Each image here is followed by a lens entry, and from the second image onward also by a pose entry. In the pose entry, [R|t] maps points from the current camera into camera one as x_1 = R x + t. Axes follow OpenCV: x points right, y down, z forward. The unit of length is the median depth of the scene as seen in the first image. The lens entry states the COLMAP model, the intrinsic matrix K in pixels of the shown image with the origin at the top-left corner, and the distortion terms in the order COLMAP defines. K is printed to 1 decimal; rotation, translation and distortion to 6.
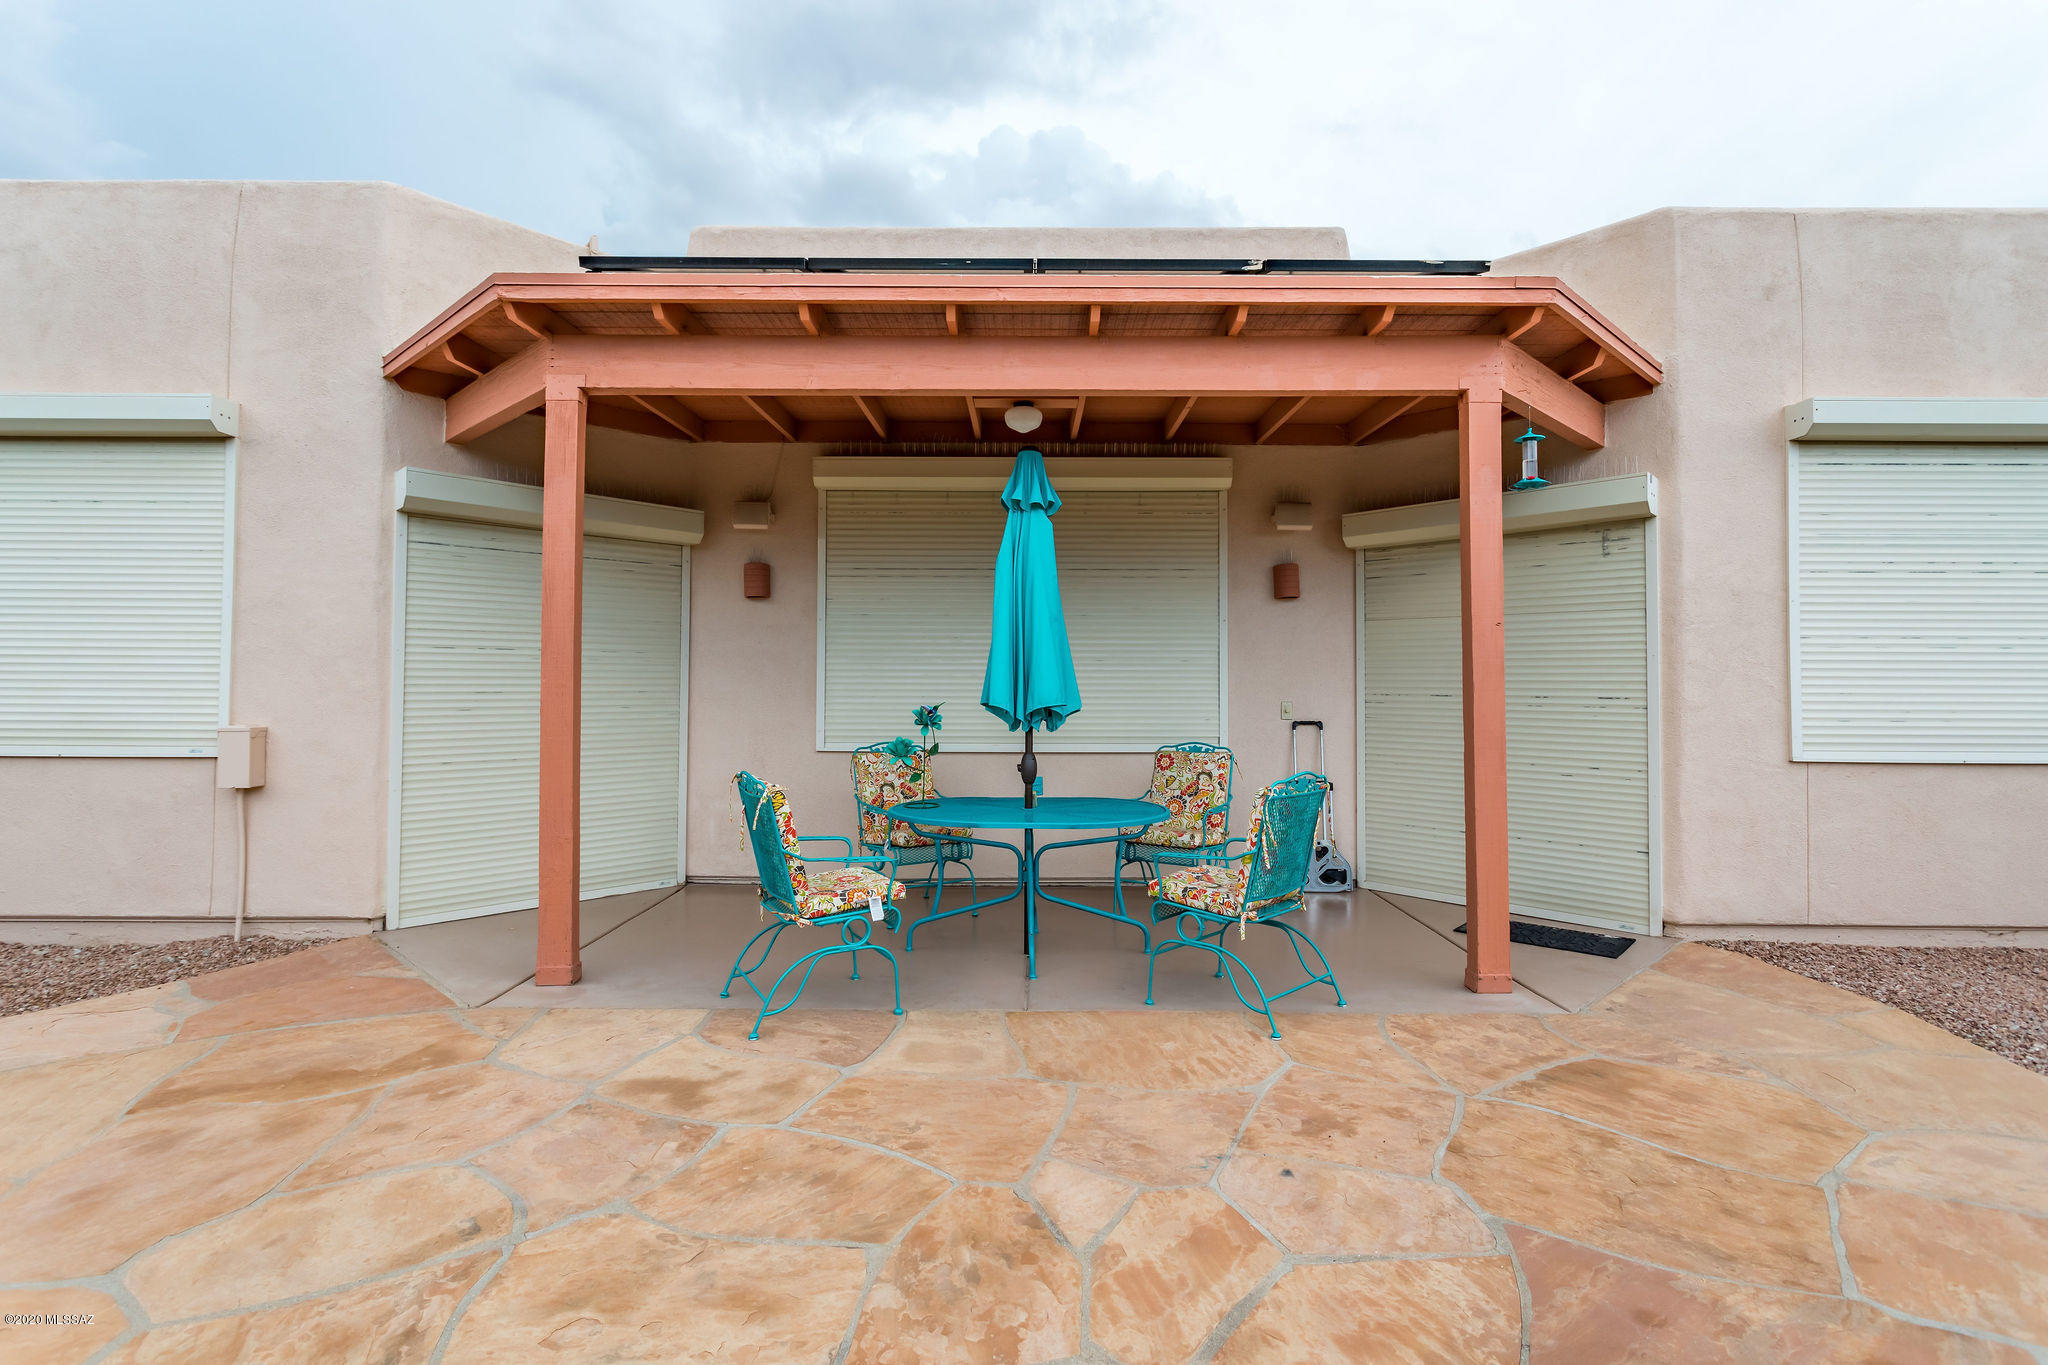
lens RADIAL K [[910.9, 0, 985.9], [0, 910.9, 680.2], [0, 0, 1]] dist [0.001682, 0.000003]
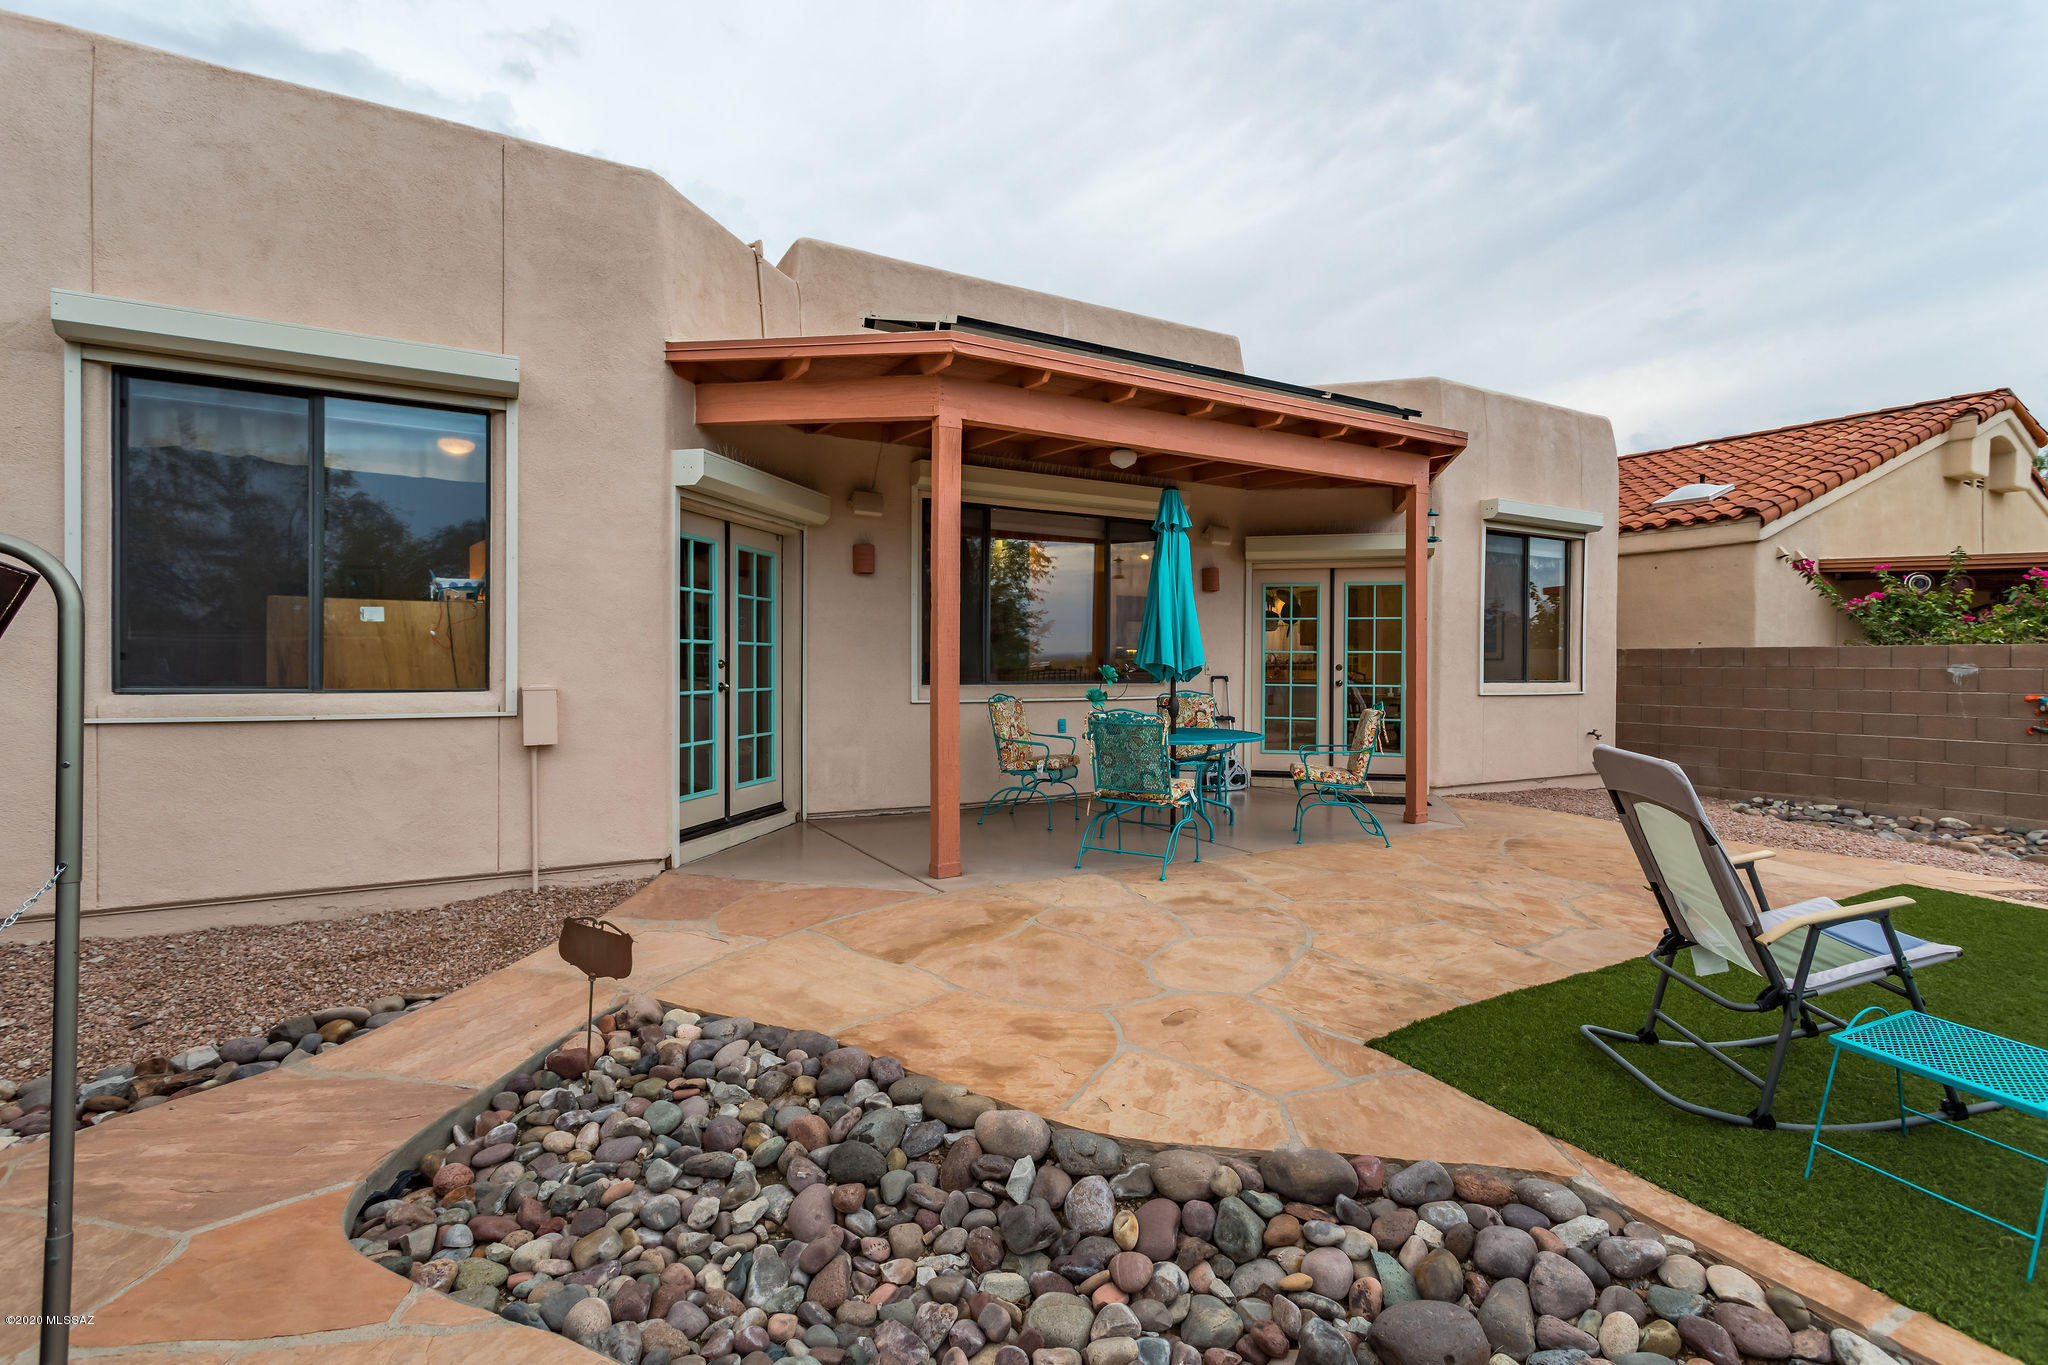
lens RADIAL K [[887.5, 0, 1001.3], [0, 887.5, 673.9], [0, 0, 1]] dist [0.001414, 0.000597]
pose [[0.883499, -0.005167, 0.468405, -0.811354], [-0.010665, 0.999458, 0.031141, 0.001052], [-0.468312, -0.032509, 0.882965, -0.126114]]
